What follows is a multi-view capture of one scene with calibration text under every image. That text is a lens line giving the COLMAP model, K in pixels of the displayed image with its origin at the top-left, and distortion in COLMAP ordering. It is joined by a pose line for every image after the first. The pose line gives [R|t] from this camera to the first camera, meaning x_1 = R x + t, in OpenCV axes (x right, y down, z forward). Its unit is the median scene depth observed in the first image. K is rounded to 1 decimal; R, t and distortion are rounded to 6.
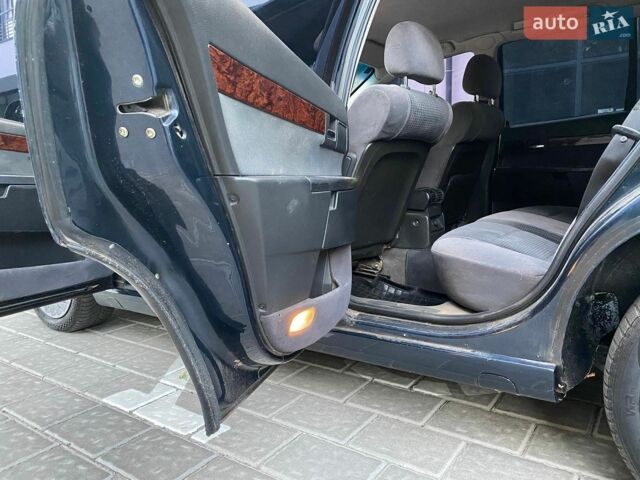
lens RADIAL K [[489.2, 0, 319.7], [0, 489.2, 241.0], [0, 0, 1]] dist [0.025447, -0.019759]
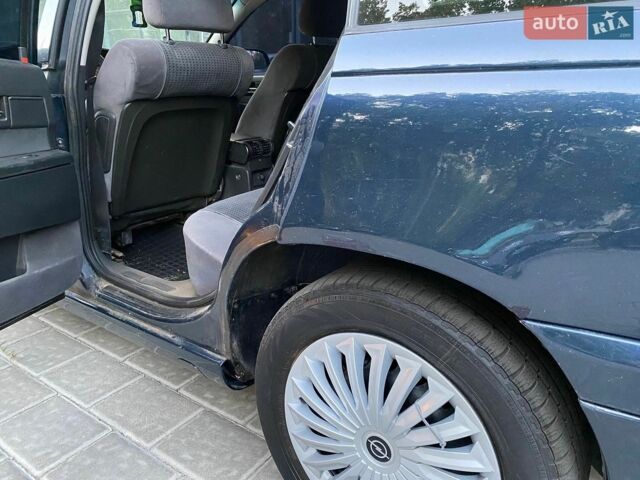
lens RADIAL K [[489.2, 0, 321.2], [0, 489.2, 243.0], [0, 0, 1]] dist [0.025447, -0.019759]
pose [[0.999382, 0.031468, 0.015679, 0.476509], [-0.033912, 0.980453, 0.193809, -0.137823], [-0.009273, -0.194221, 0.980914, 0.032845]]
